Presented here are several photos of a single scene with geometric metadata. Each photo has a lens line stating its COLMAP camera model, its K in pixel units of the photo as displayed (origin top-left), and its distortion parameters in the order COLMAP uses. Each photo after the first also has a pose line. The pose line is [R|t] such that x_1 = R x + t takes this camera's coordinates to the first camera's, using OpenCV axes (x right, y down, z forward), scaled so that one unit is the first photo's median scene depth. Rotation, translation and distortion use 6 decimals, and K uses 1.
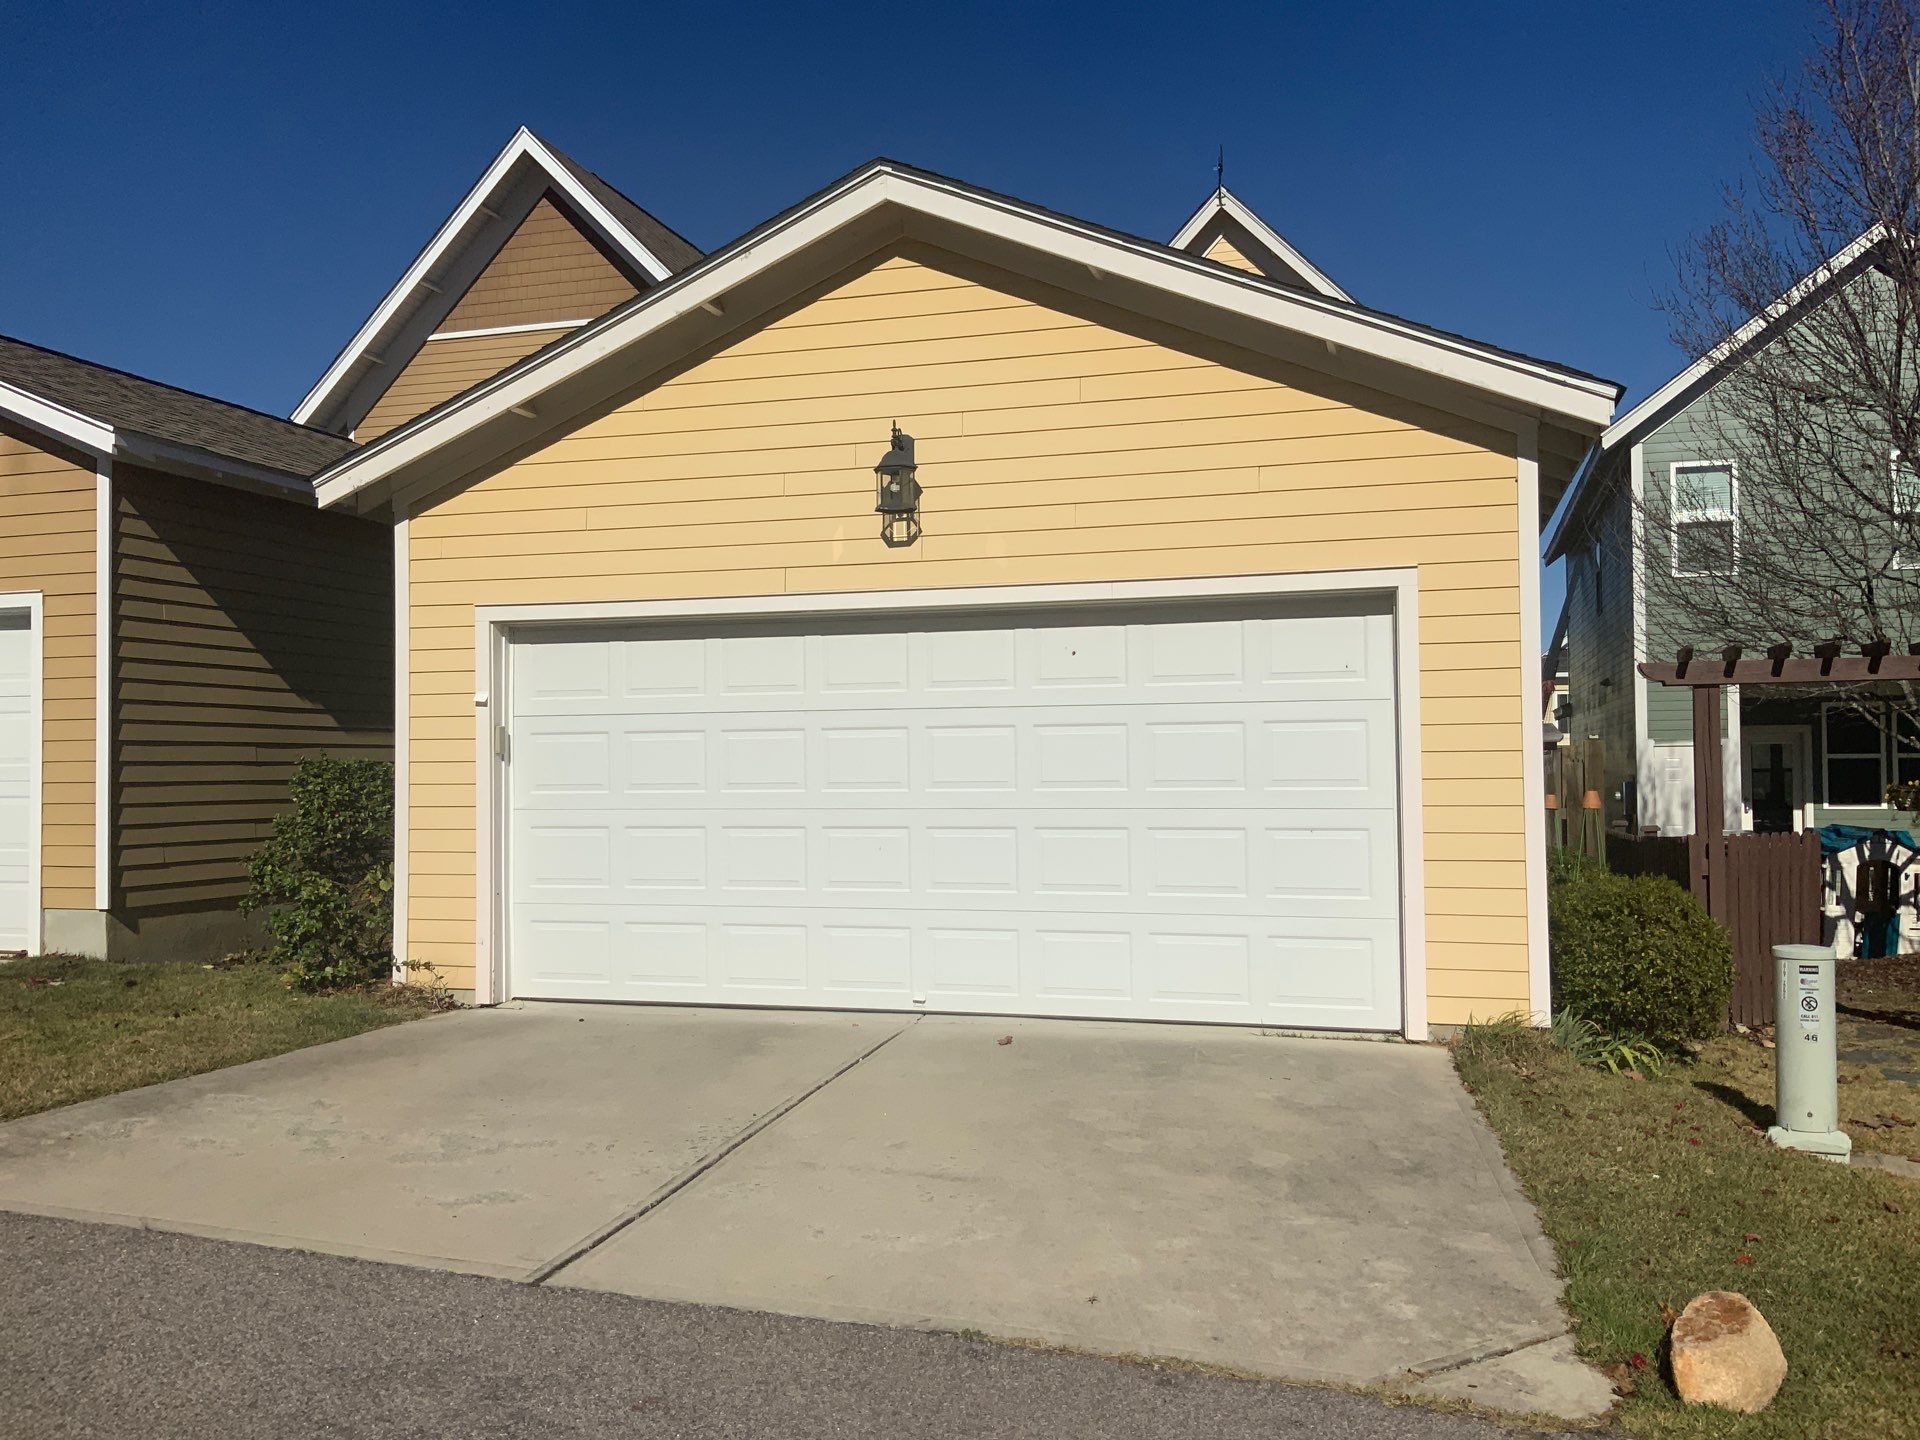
lens RADIAL K [[1581.3, 0, 965.9], [0, 1581.3, 730.9], [0, 0, 1]] dist [0.070880, -0.112967]
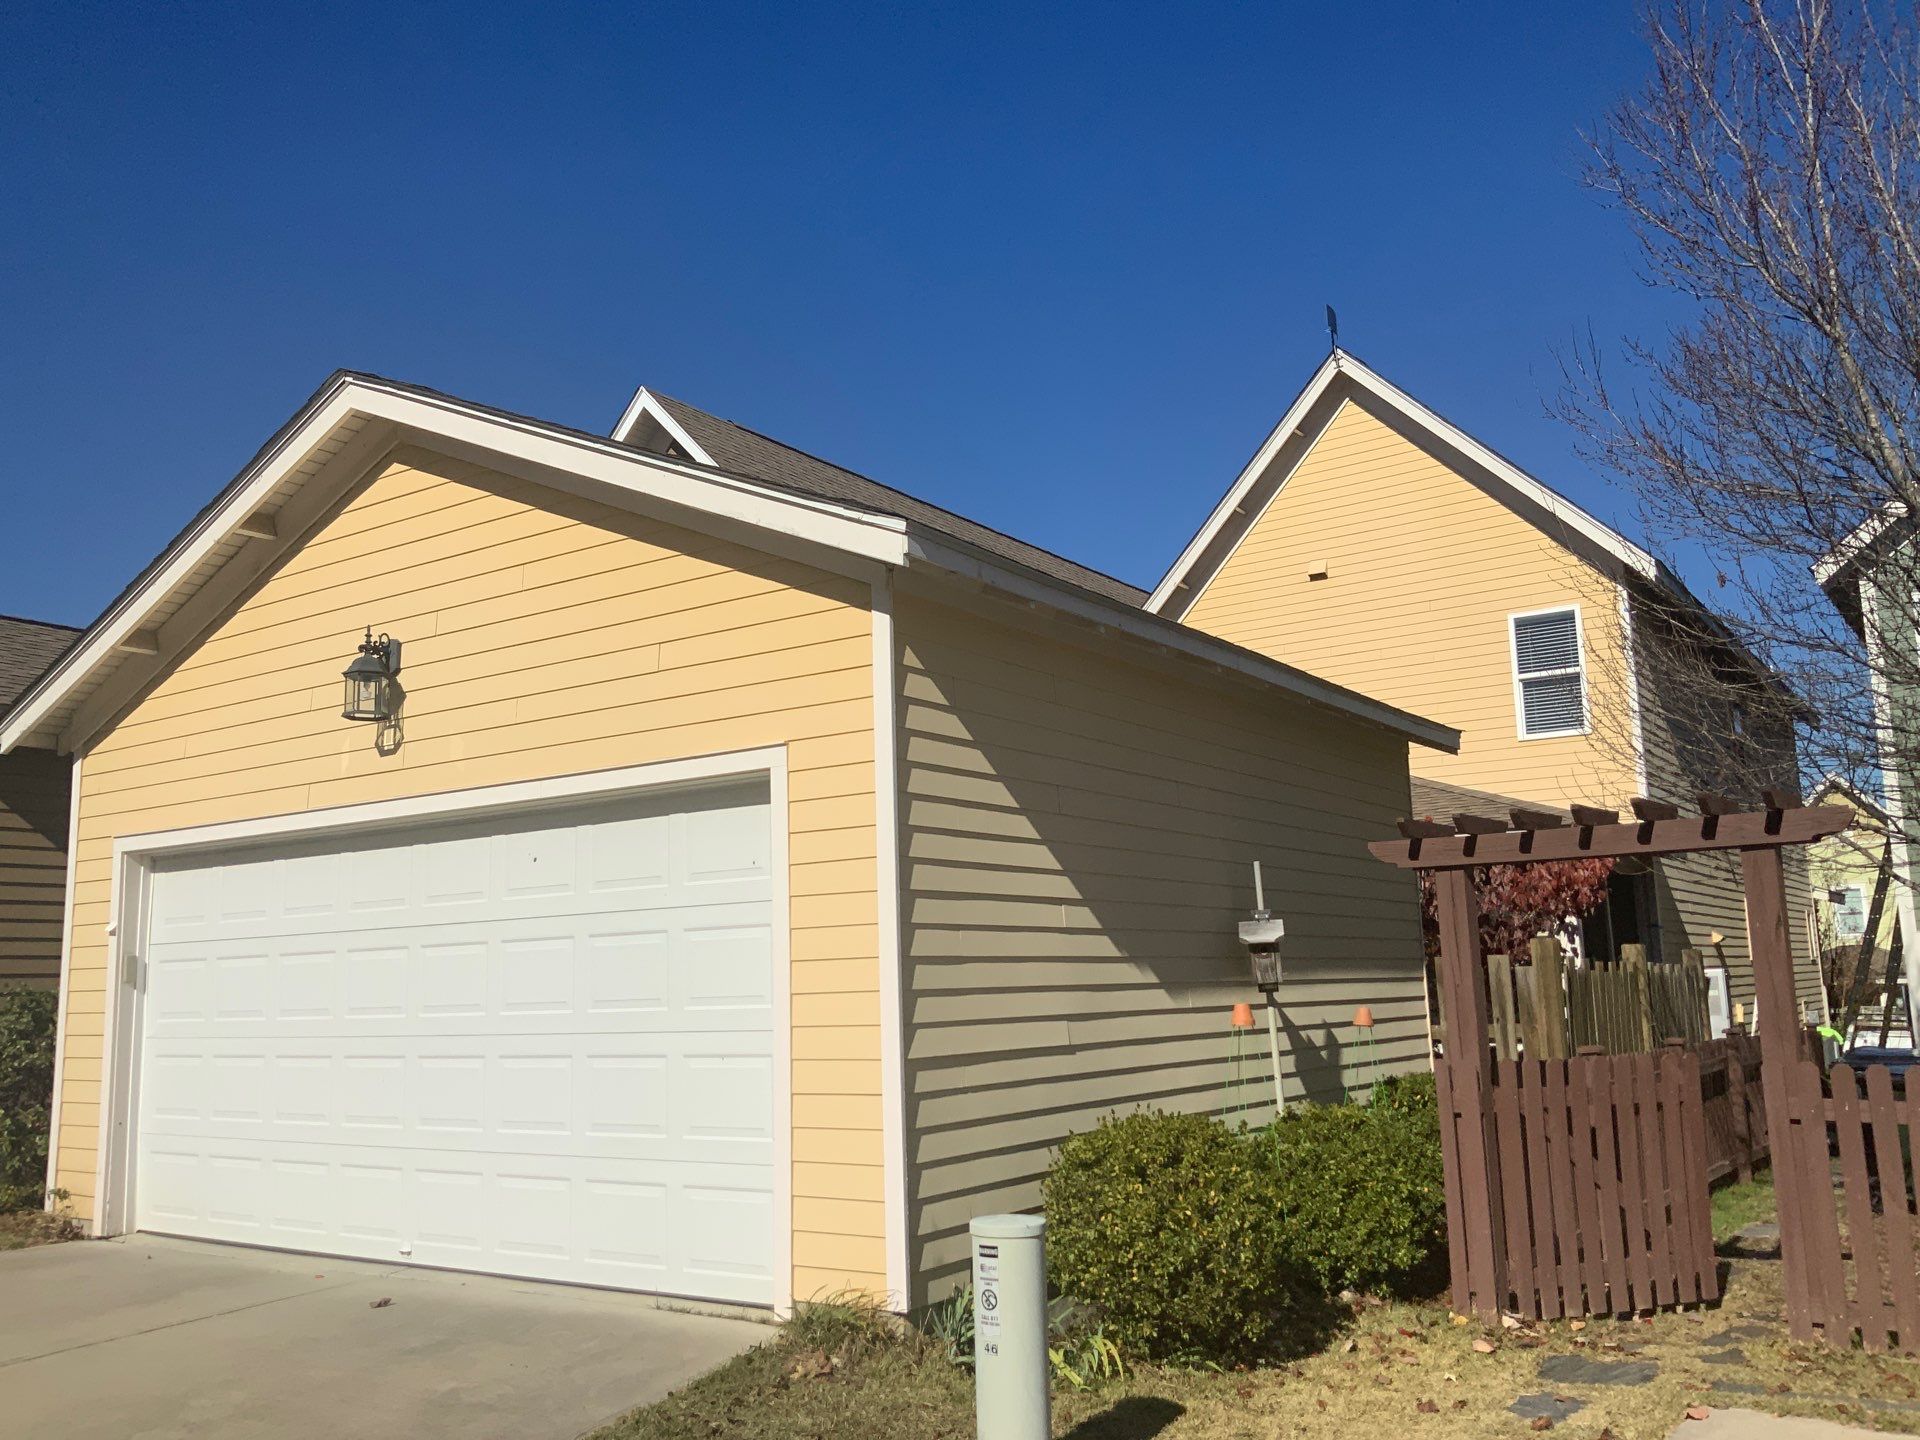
lens RADIAL K [[1581.3, 0, 963.5], [0, 1581.3, 725.3], [0, 0, 1]] dist [0.070880, -0.112967]
pose [[0.949658, -0.065081, -0.306454, 0.581512], [0.022926, 0.989999, -0.139199, 0.007084], [0.312449, 0.125166, 0.941653, 0.203630]]
